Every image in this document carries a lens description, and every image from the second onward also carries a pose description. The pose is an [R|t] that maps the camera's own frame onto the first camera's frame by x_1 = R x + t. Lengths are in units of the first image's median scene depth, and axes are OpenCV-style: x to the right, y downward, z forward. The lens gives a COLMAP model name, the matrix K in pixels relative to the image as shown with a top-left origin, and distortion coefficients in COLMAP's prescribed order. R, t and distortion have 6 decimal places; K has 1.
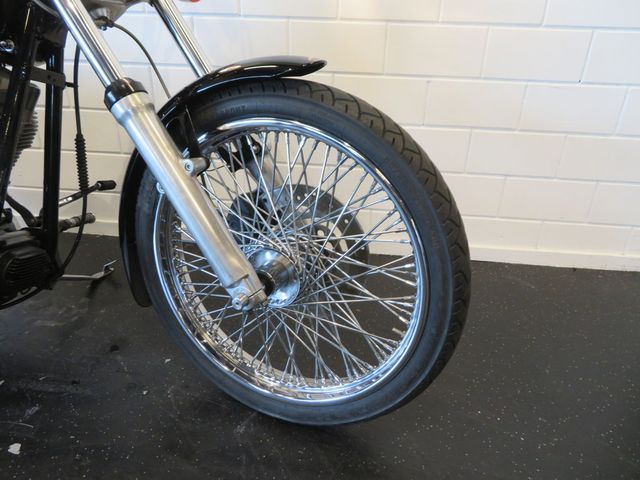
lens RADIAL K [[434.7, 0, 320.0], [0, 434.7, 240.0], [0, 0, 1]] dist [-0.010095, -0.000317]
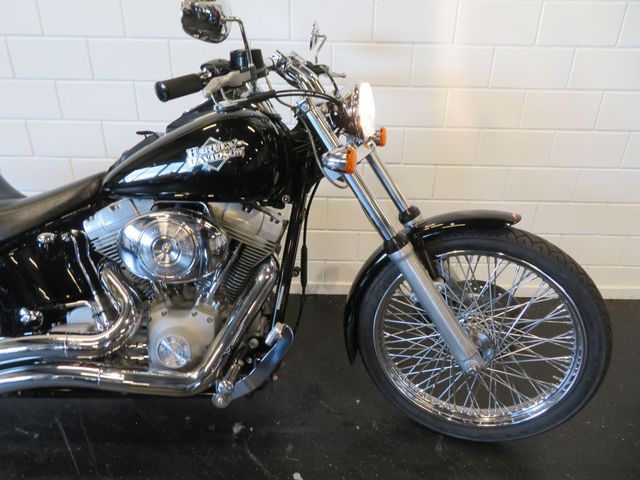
lens RADIAL K [[434.7, 0, 320.0], [0, 434.7, 240.0], [0, 0, 1]] dist [-0.010095, -0.000317]
pose [[0.996177, -0.048962, 0.072343, -0.636681], [0.048870, 0.998801, 0.003045, -0.276439], [-0.072406, 0.000502, 0.997375, -0.403881]]
